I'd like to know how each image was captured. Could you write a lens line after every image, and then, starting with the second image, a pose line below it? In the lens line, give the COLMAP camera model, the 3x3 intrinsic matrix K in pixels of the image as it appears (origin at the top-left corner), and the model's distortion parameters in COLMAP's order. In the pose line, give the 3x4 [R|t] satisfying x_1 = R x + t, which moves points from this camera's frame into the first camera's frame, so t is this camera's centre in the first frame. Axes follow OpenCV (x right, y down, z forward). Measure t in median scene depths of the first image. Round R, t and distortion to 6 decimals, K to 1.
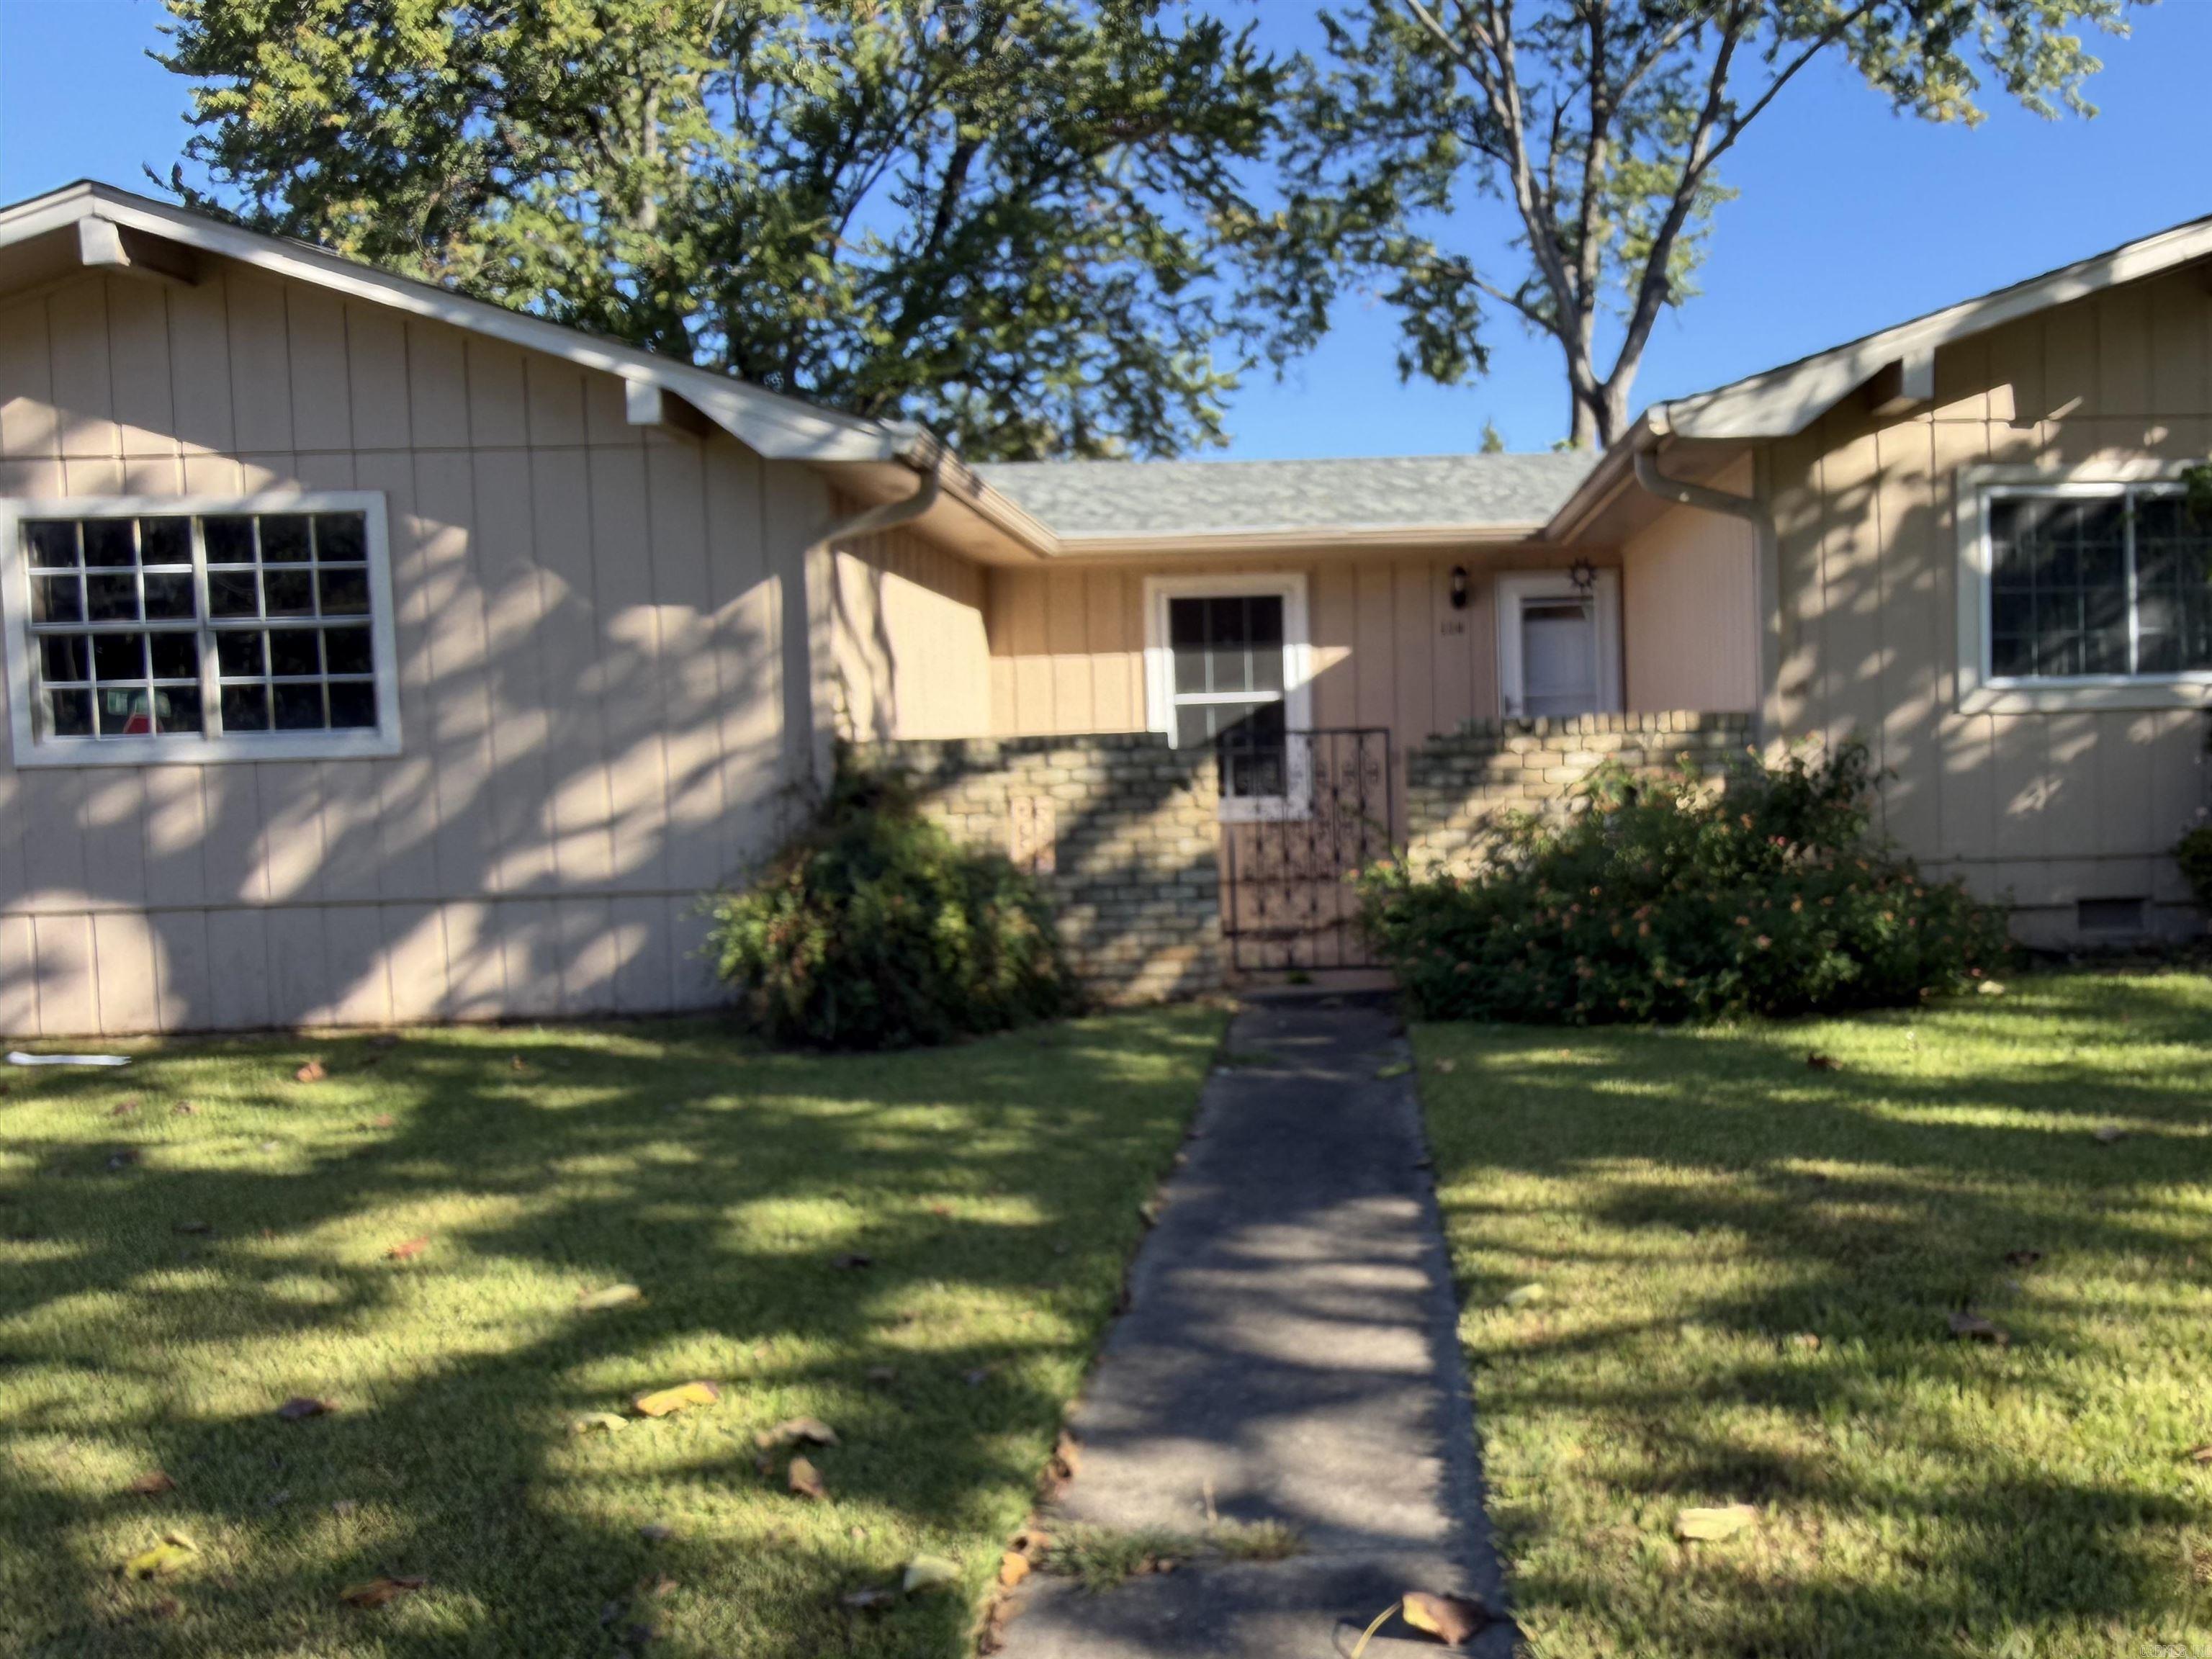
lens RADIAL K [[1496.9, 0, 1310.6], [0, 1496.9, 831.0], [0, 0, 1]] dist [-0.020353, 0.032662]
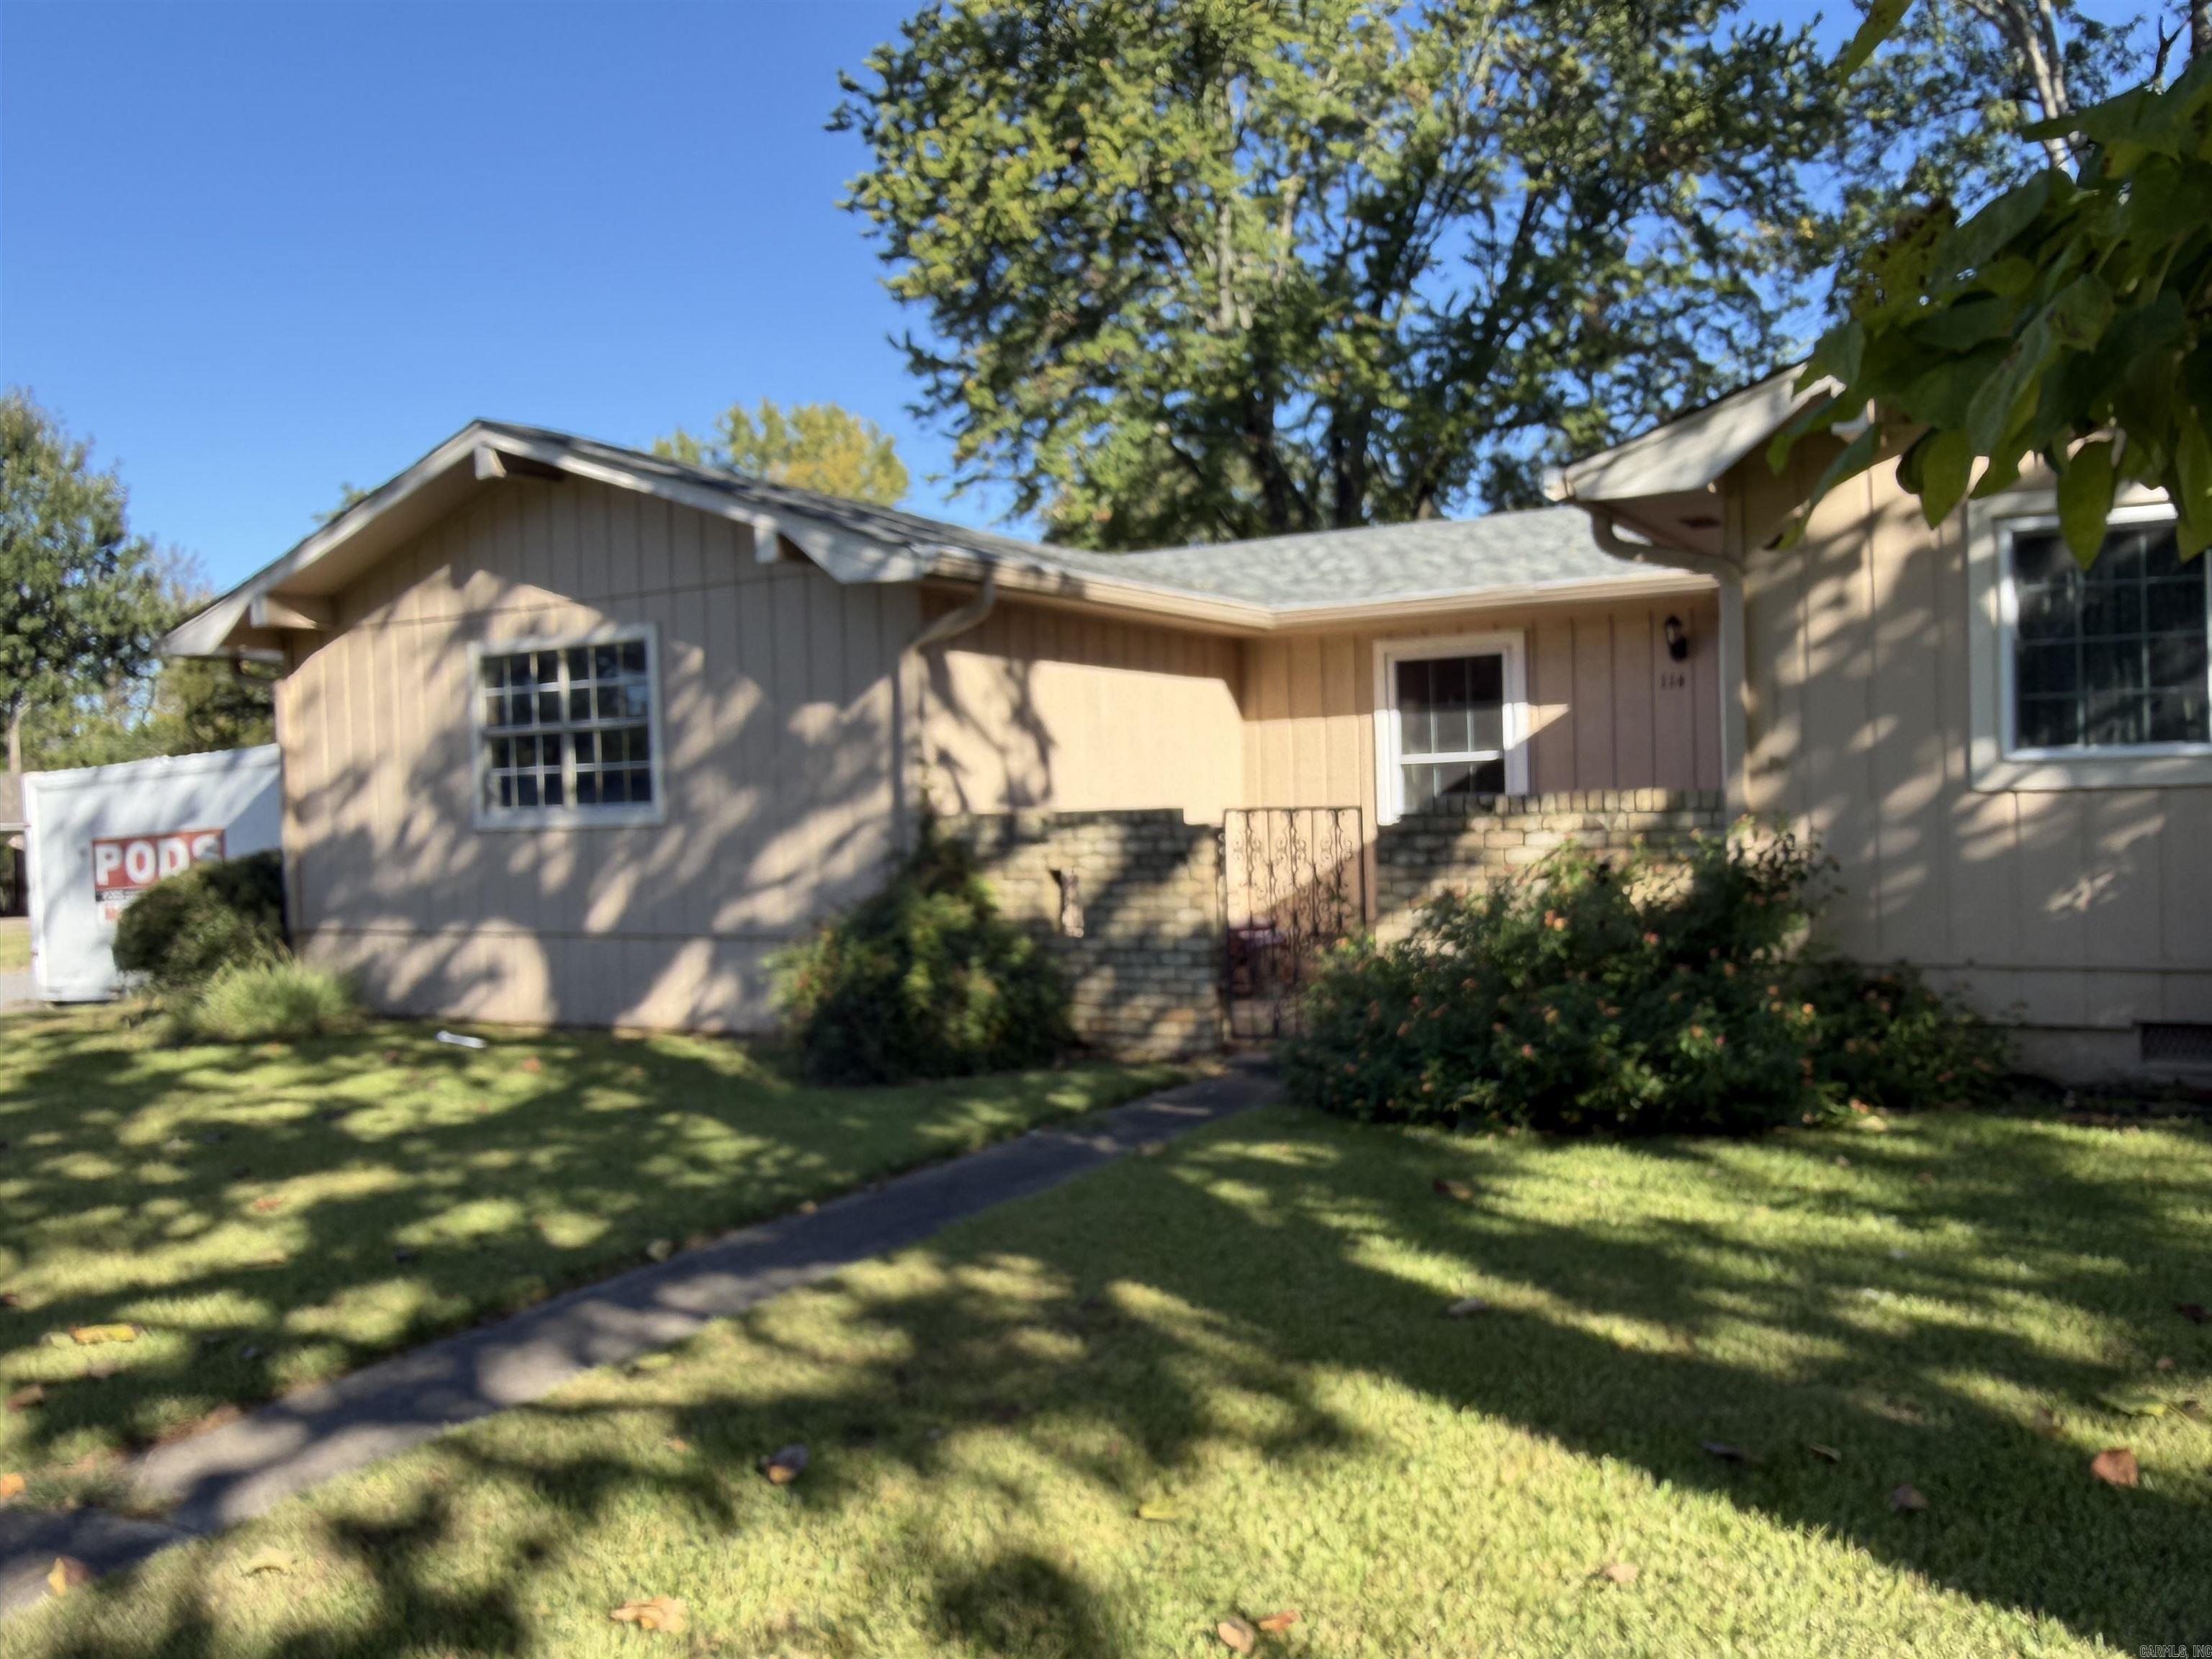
lens RADIAL K [[1496.9, 0, 1310.6], [0, 1496.9, 831.0], [0, 0, 1]] dist [-0.020353, 0.032662]
pose [[0.898158, 0.010896, -0.439537, 0.466456], [-0.017691, 0.999779, -0.011366, -0.040113], [0.439316, 0.017985, 0.898153, 0.079744]]
